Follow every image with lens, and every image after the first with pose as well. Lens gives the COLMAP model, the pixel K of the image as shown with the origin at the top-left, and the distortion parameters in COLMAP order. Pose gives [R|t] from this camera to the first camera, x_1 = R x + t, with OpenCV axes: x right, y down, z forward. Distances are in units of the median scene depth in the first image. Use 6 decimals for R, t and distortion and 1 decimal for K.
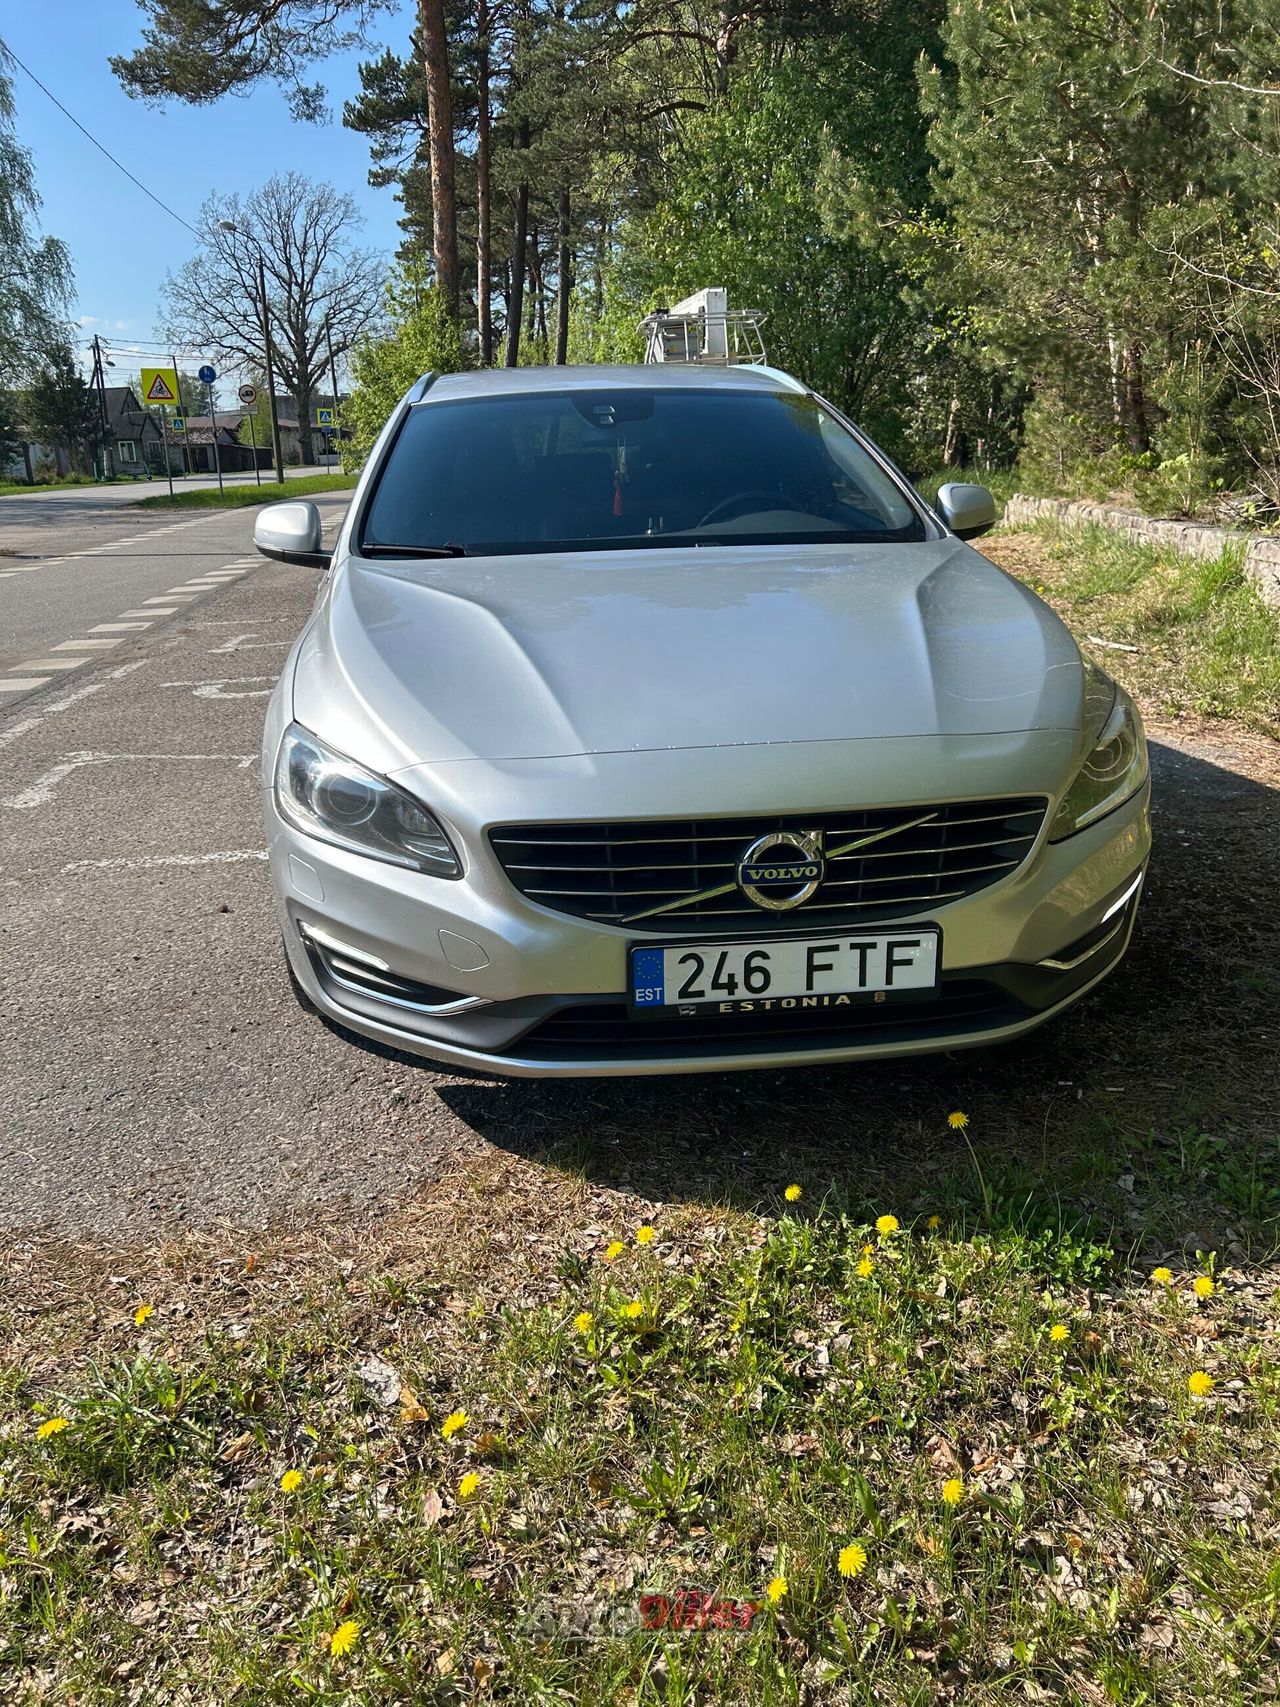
lens RADIAL K [[1324.7, 0, 581.6], [0, 1324.7, 853.8], [0, 0, 1]] dist [0.053111, -0.053230]
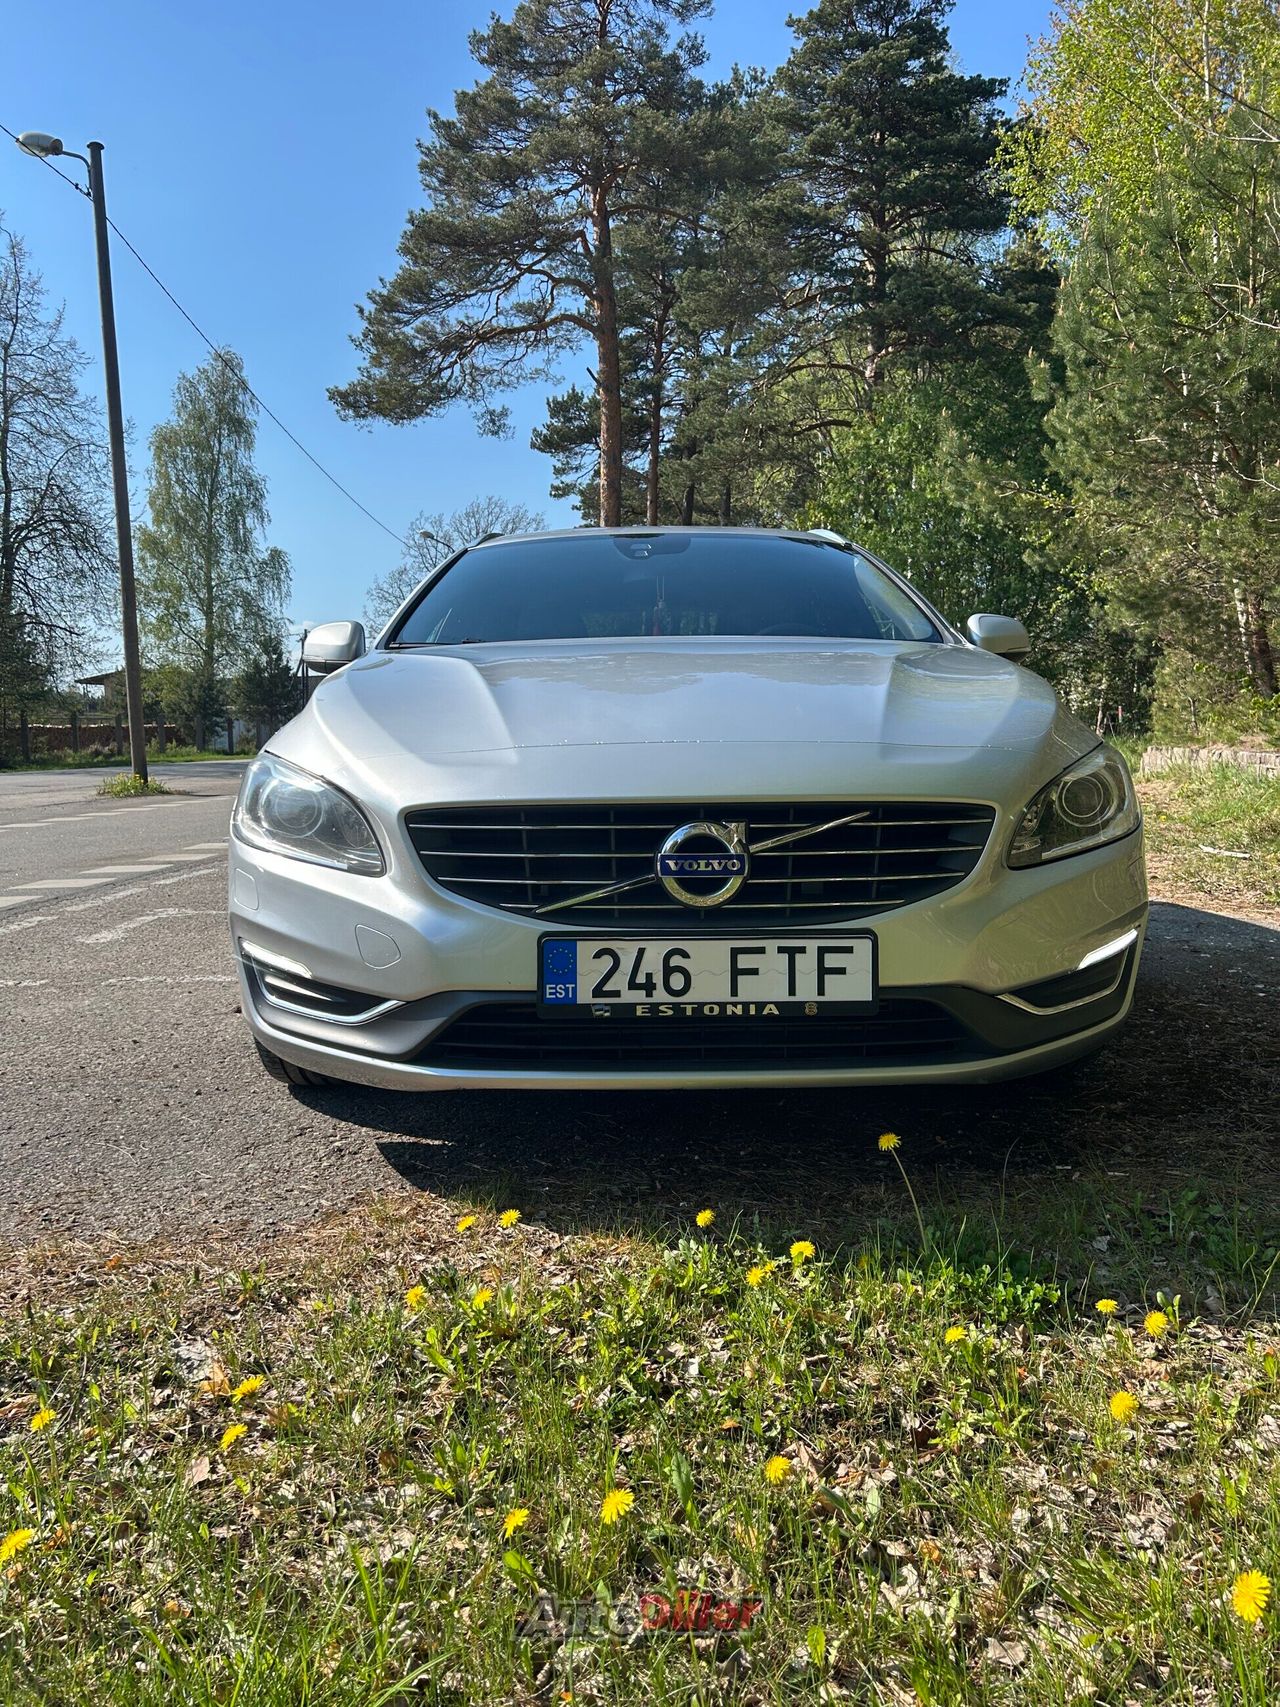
lens RADIAL K [[1329.4, 0, 640.0], [0, 1329.4, 853.5], [0, 0, 1]] dist [0.035806, -0.008338]
pose [[0.993299, 0.023978, -0.113055, 0.208533], [-0.051092, 0.968562, -0.243468, 0.235066], [0.103663, 0.247613, 0.963297, 0.069367]]
